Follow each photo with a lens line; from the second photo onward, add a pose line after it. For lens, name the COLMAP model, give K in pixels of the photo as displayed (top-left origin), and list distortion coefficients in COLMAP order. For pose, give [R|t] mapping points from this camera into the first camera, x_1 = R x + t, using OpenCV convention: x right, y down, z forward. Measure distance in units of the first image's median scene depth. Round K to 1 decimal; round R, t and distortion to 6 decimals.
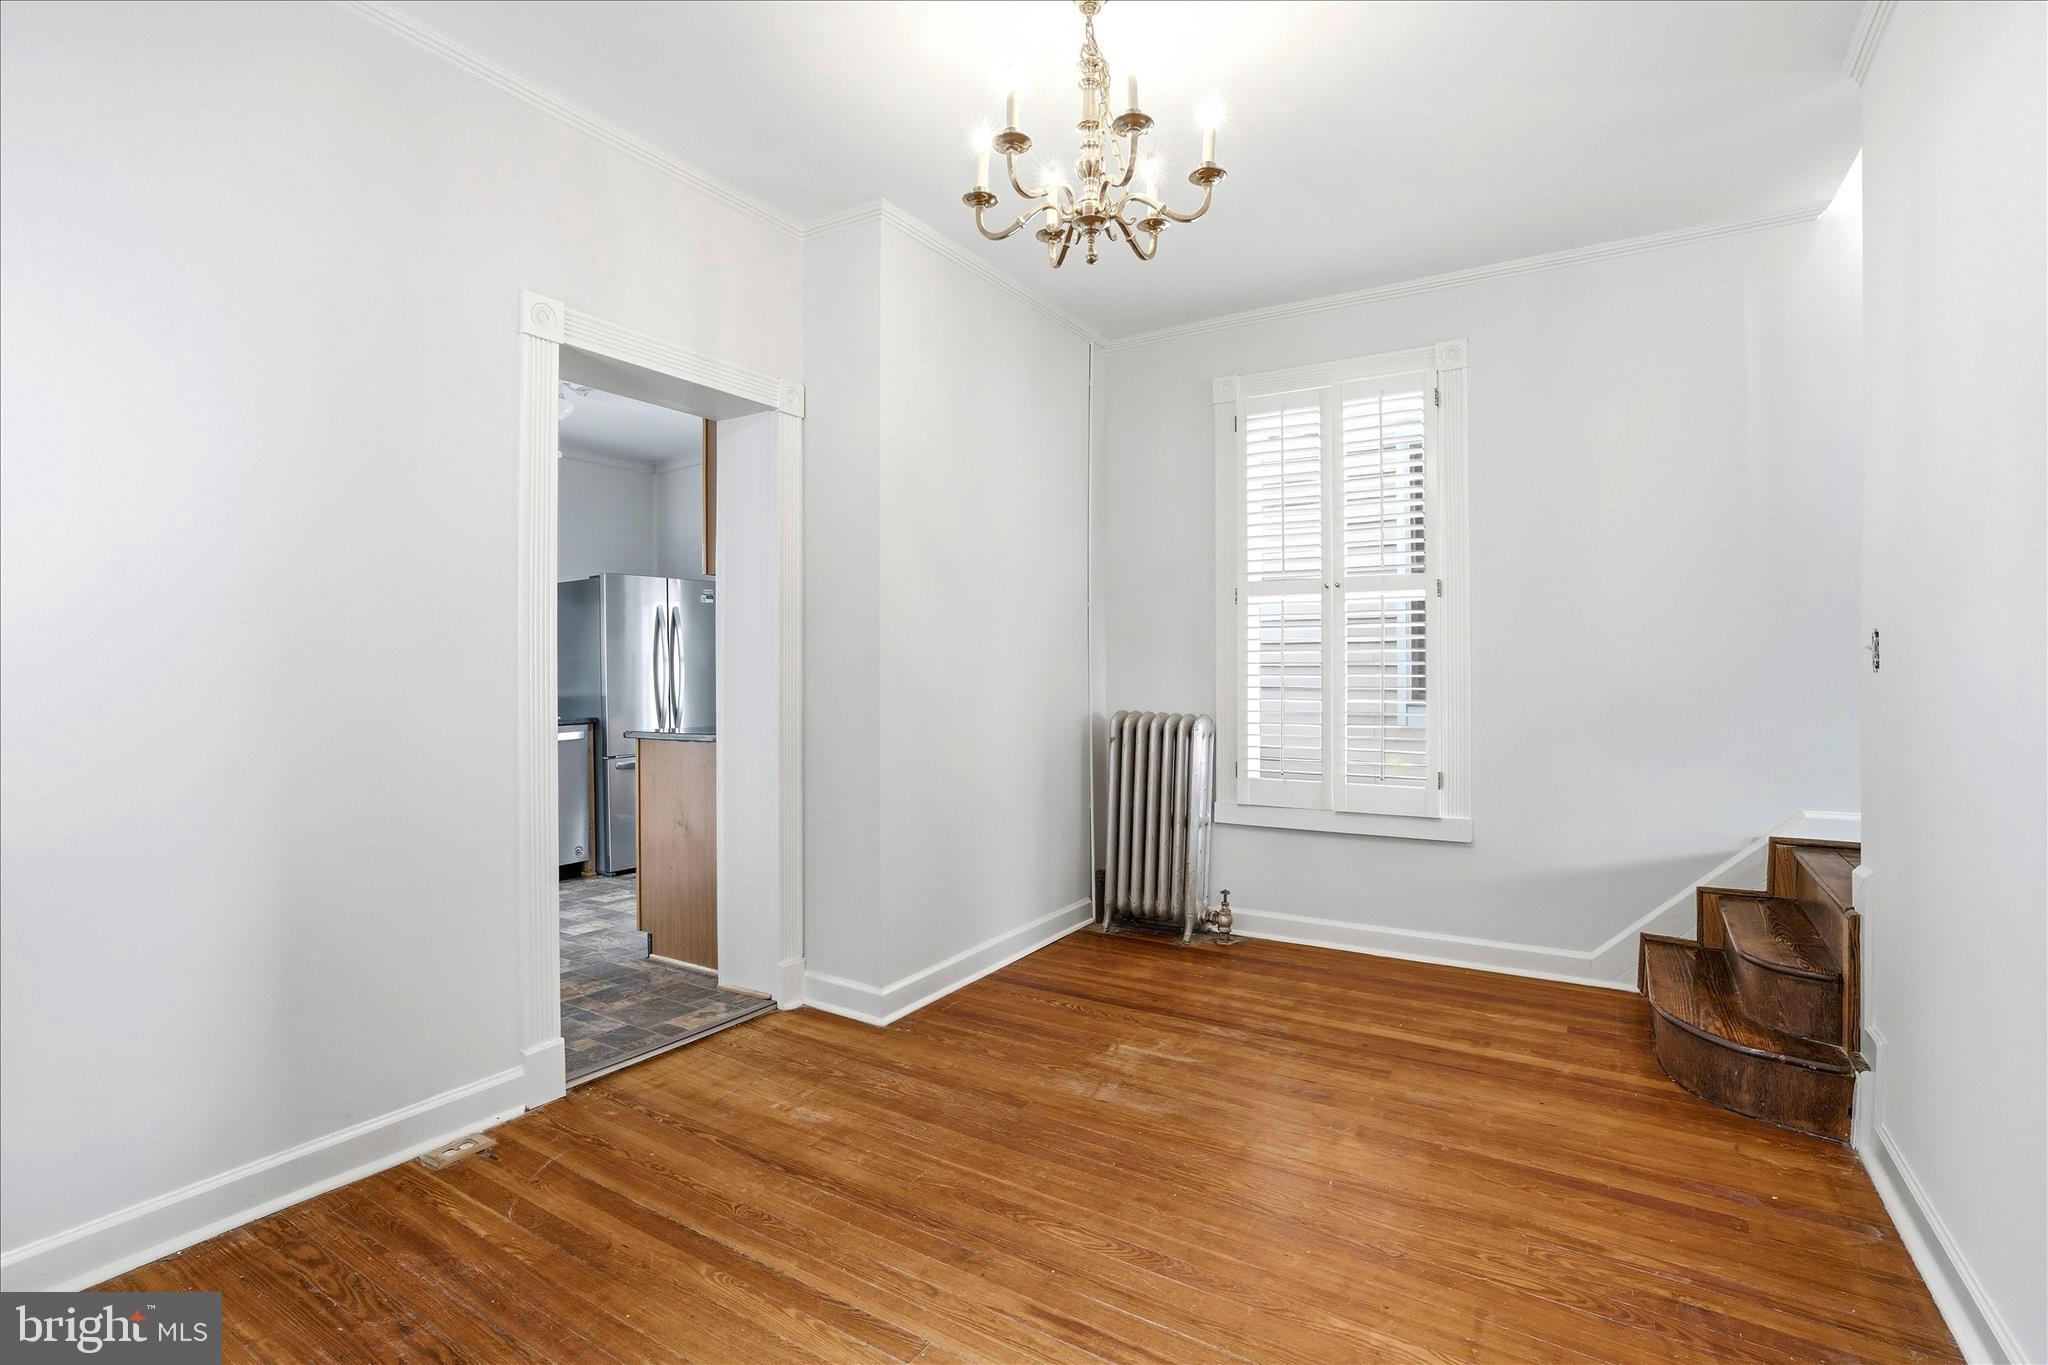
lens RADIAL K [[950.6, 0, 1027.0], [0, 950.6, 678.2], [0, 0, 1]] dist [-0.073608, 0.028664]
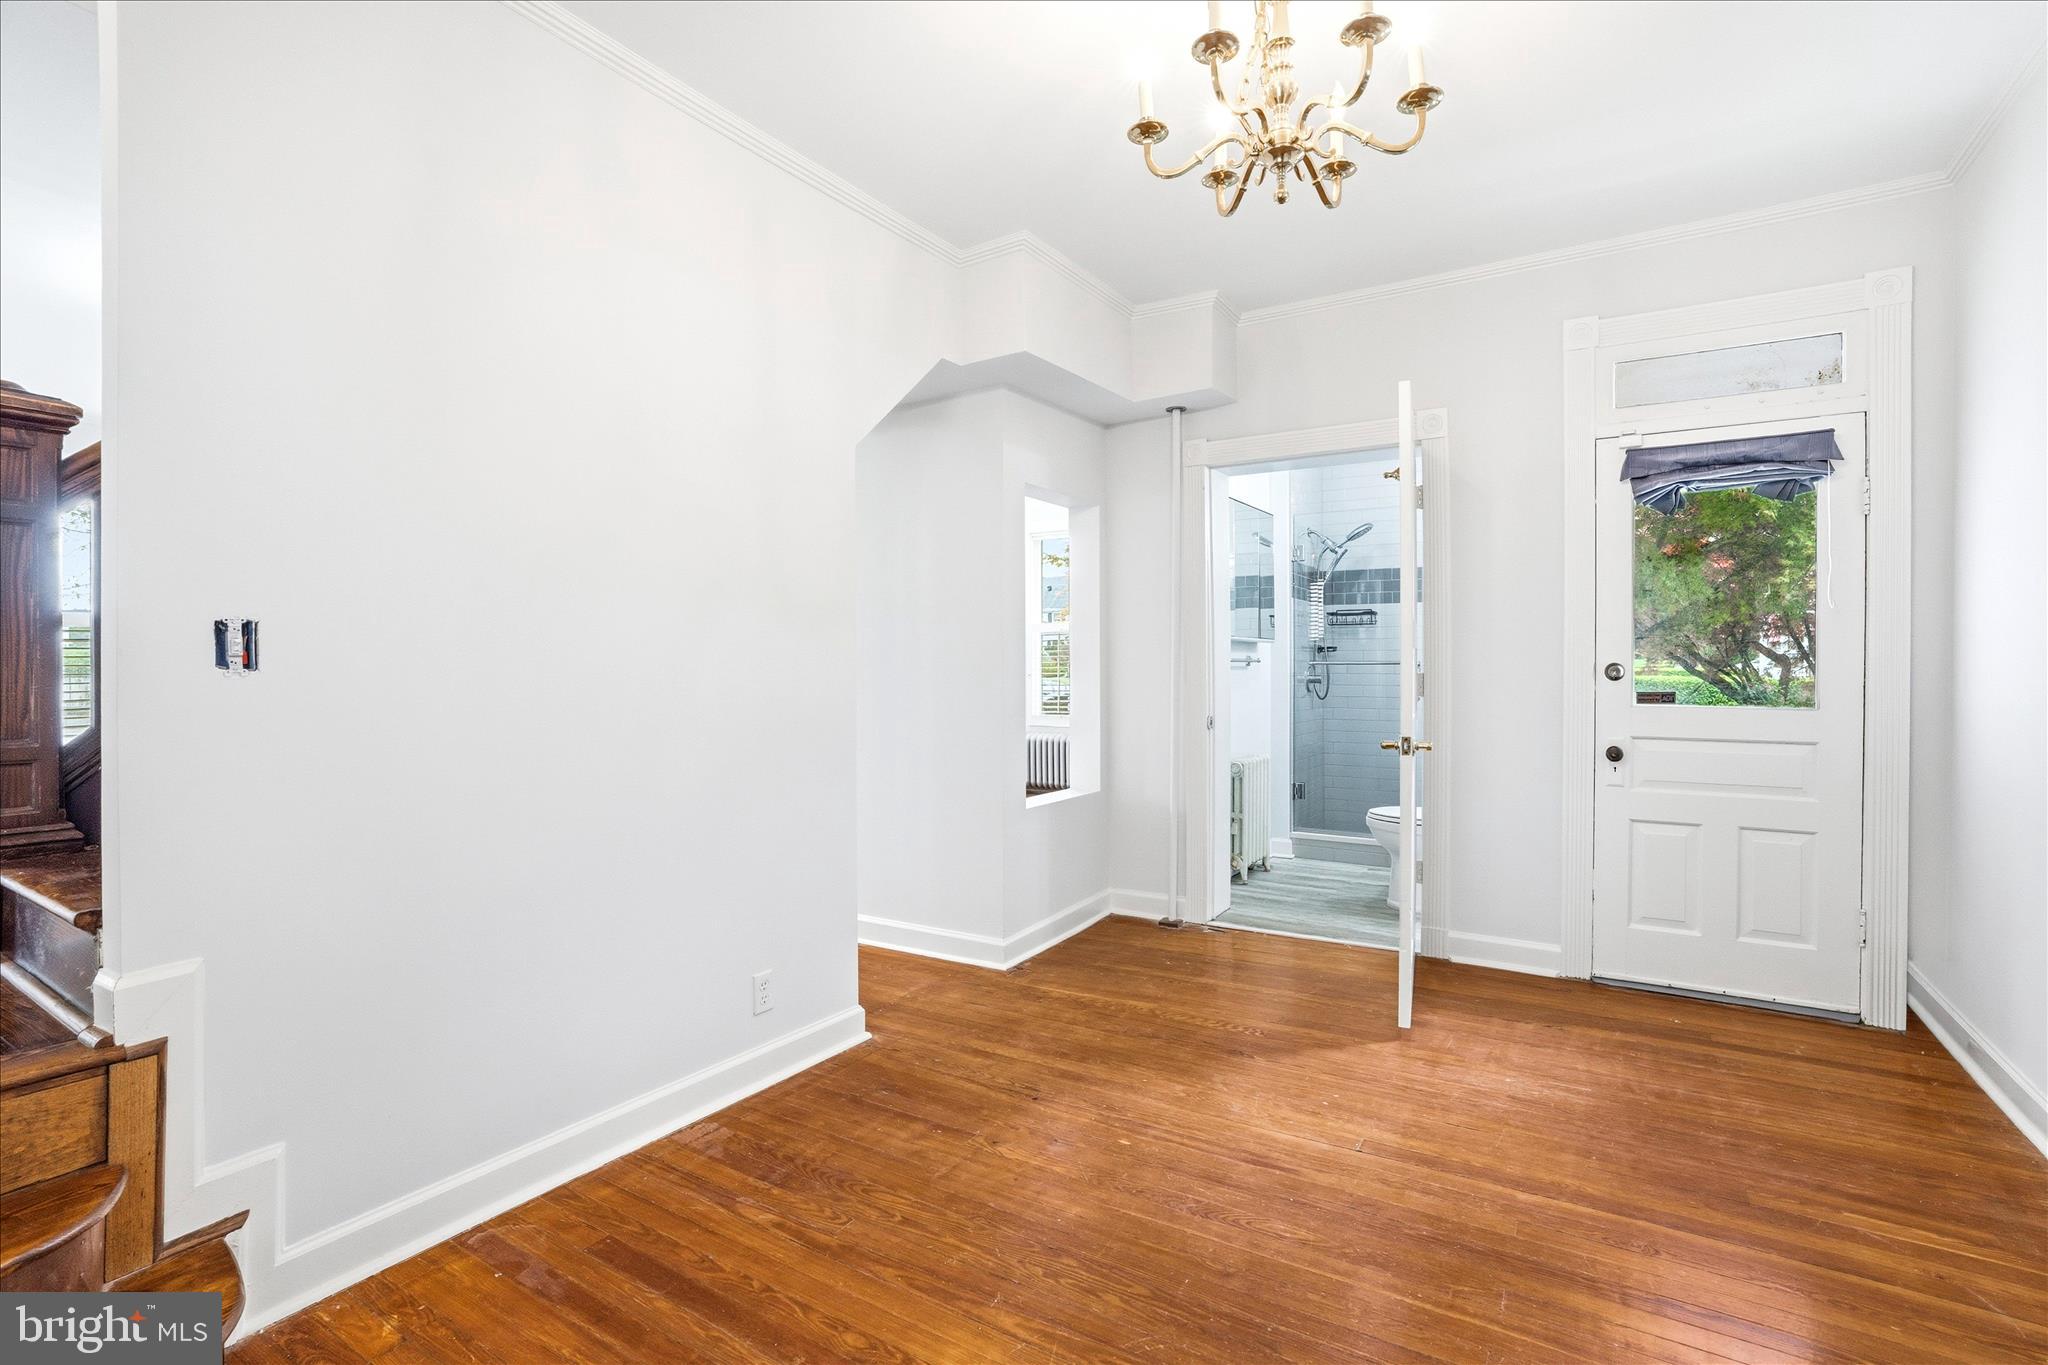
lens RADIAL K [[950.6, 0, 1027.0], [0, 950.6, 678.2], [0, 0, 1]] dist [-0.073608, 0.028664]
pose [[-0.999989, 0.004505, -0.001343, 0.322290], [0.004488, 0.999914, 0.012322, -0.014370], [0.001399, 0.012316, -0.999923, 1.952043]]
